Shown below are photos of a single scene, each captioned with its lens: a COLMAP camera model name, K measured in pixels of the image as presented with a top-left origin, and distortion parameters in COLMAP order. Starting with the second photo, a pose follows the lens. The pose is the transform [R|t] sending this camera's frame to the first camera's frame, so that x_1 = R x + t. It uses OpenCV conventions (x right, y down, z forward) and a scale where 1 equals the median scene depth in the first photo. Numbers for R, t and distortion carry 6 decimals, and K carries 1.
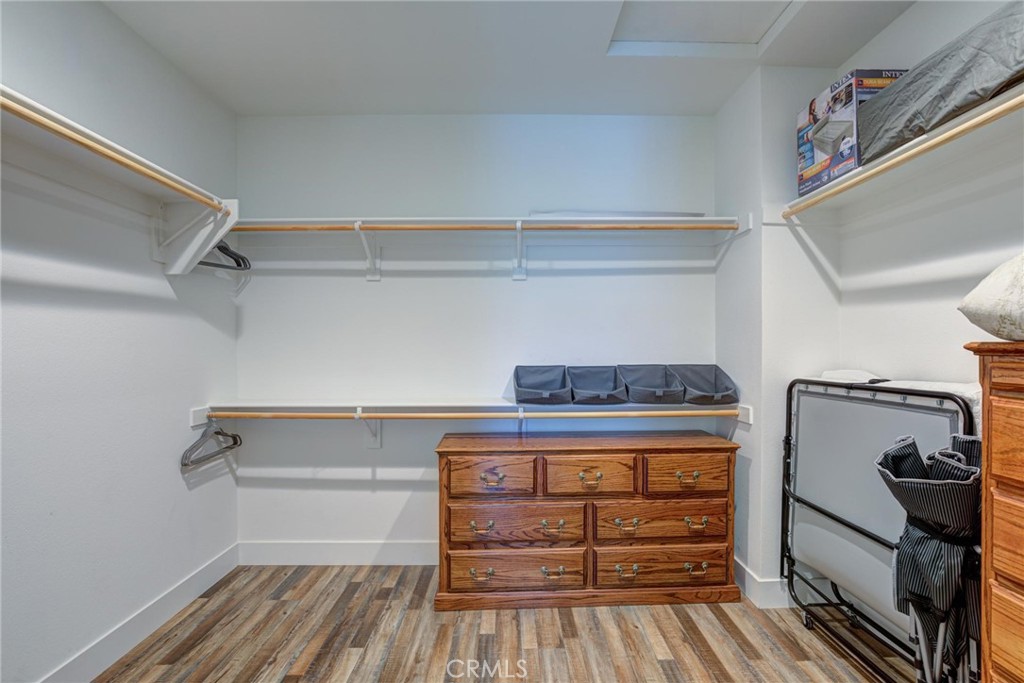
lens RADIAL K [[468.7, 0, 509.5], [0, 468.7, 350.4], [0, 0, 1]] dist [-0.025756, 0.008178]
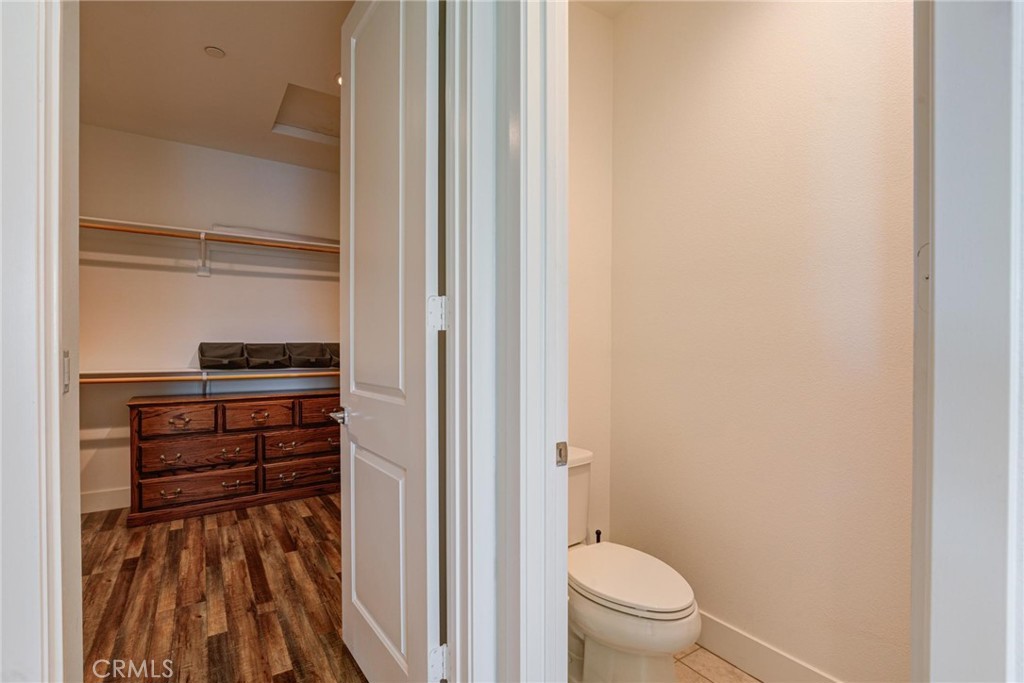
lens RADIAL K [[468.7, 0, 509.5], [0, 468.7, 350.4], [0, 0, 1]] dist [-0.025756, 0.008178]
pose [[0.830836, -0.002499, 0.556511, 0.011342], [-0.006090, 0.999889, 0.013583, 0.038282], [-0.556483, -0.014674, 0.830729, -0.647937]]
